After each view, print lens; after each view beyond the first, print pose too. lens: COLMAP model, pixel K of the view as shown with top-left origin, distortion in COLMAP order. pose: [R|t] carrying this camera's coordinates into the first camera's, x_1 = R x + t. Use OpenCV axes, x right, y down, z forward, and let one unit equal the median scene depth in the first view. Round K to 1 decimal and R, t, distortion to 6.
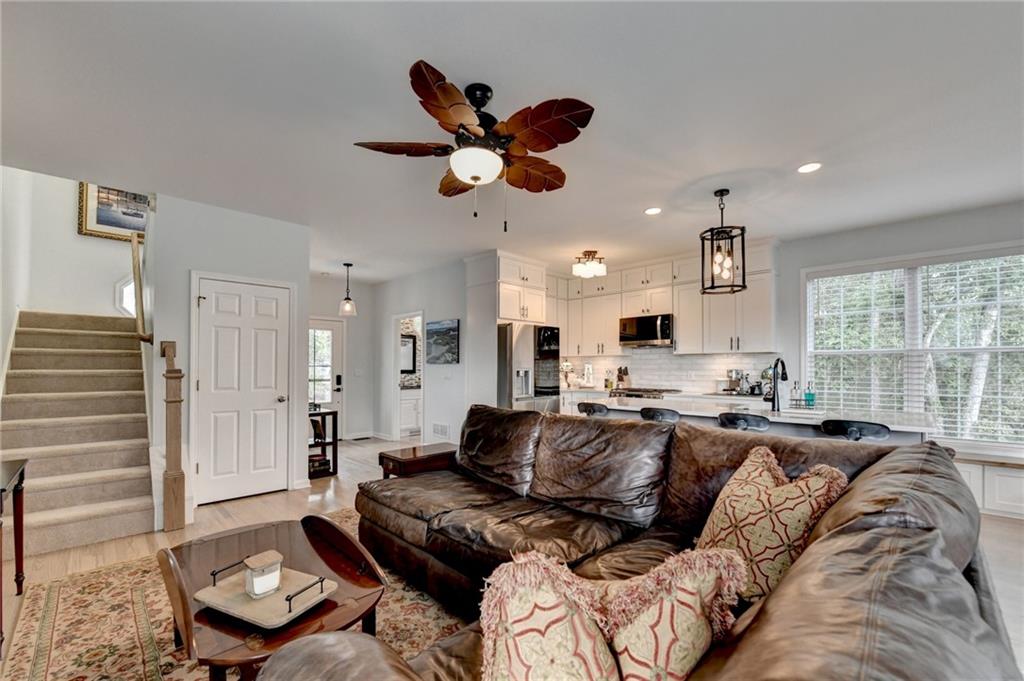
lens RADIAL K [[421.5, 0, 513.6], [0, 421.5, 358.6], [0, 0, 1]] dist [0.000581, -0.000092]
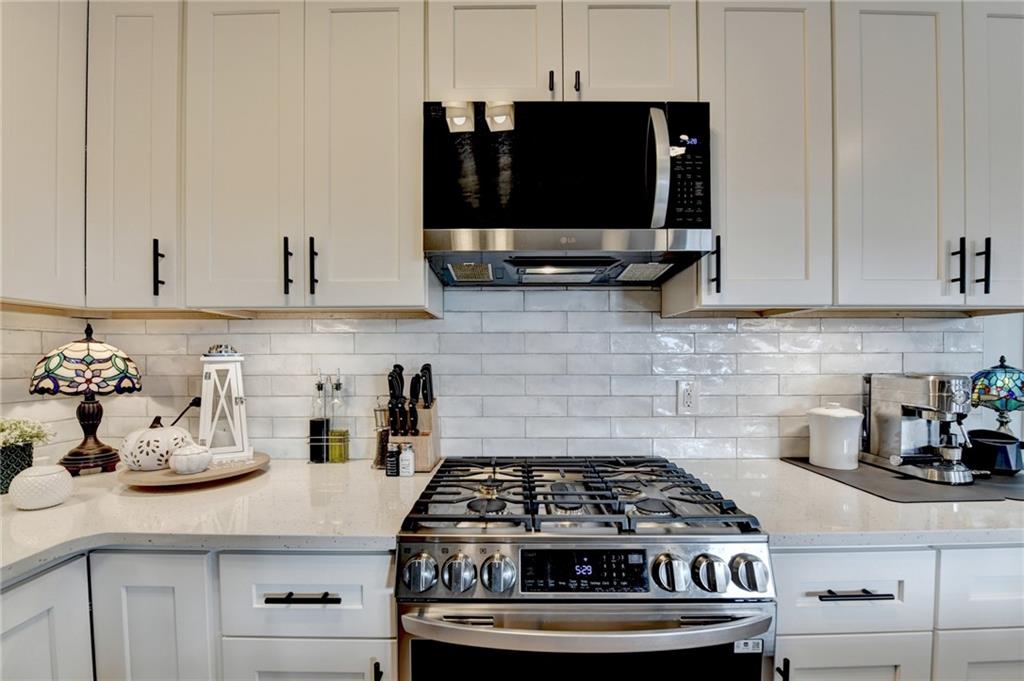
lens RADIAL K [[424.0, 0, 501.4], [0, 424.0, 357.1], [0, 0, 1]] dist [-0.018959, -0.000119]
pose [[0.718827, -0.003463, 0.695180, 0.141627], [-0.013888, 0.999716, 0.019341, 0.010537], [-0.695050, -0.023558, 0.718575, 0.806116]]
